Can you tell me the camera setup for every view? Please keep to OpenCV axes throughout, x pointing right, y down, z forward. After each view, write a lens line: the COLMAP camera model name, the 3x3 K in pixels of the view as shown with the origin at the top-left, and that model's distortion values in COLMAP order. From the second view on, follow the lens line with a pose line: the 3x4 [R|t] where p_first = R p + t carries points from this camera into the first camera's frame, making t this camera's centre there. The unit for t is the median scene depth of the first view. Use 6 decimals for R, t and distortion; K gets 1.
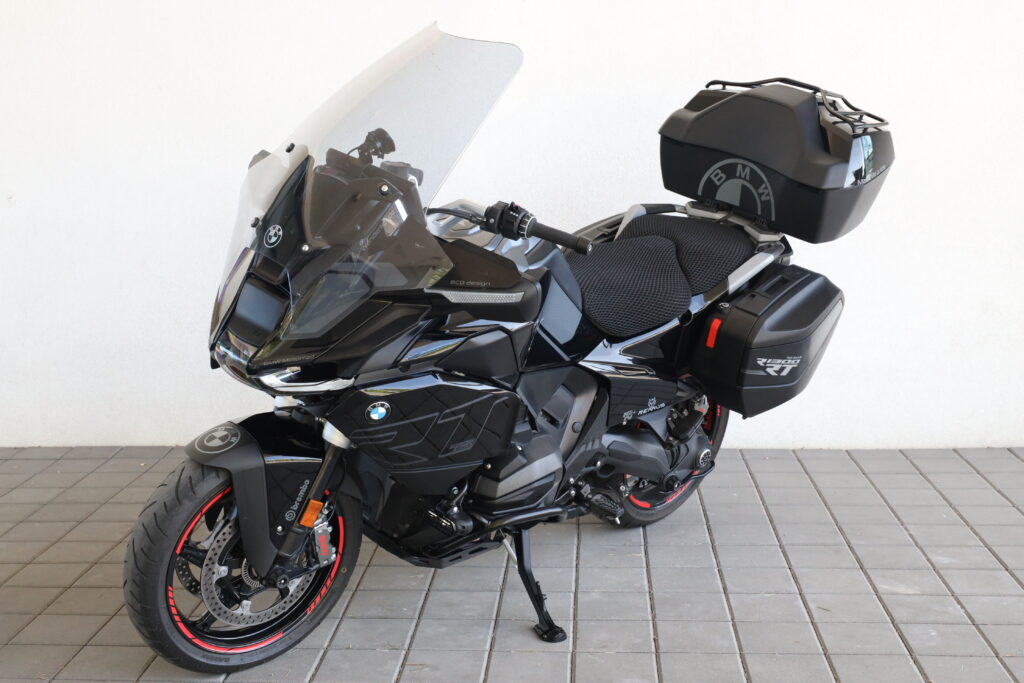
lens RADIAL K [[1317.1, 0, 511.9], [0, 1317.1, 340.5], [0, 0, 1]] dist [0.010998, 0.000000]
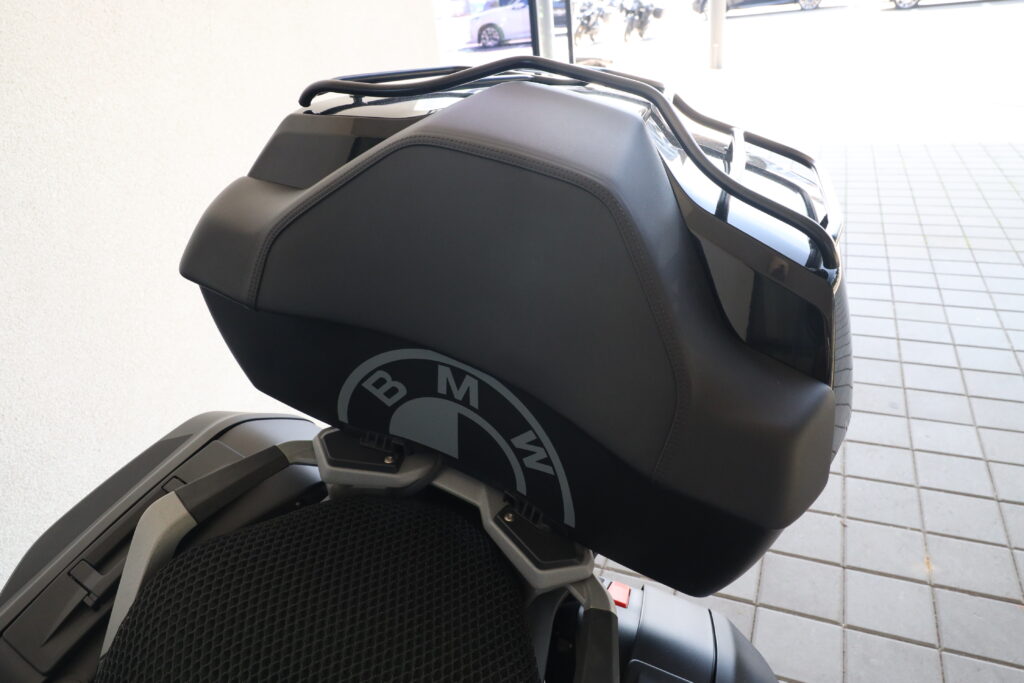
lens RADIAL K [[696.3, 0, 513.0], [0, 696.3, 343.9], [0, 0, 1]] dist [-0.002588, 0.000342]
pose [[0.947905, -0.208015, 0.241261, 0.146916], [0.135816, 0.948979, 0.284593, -0.182321], [-0.288151, -0.237000, 0.927793, 0.826210]]
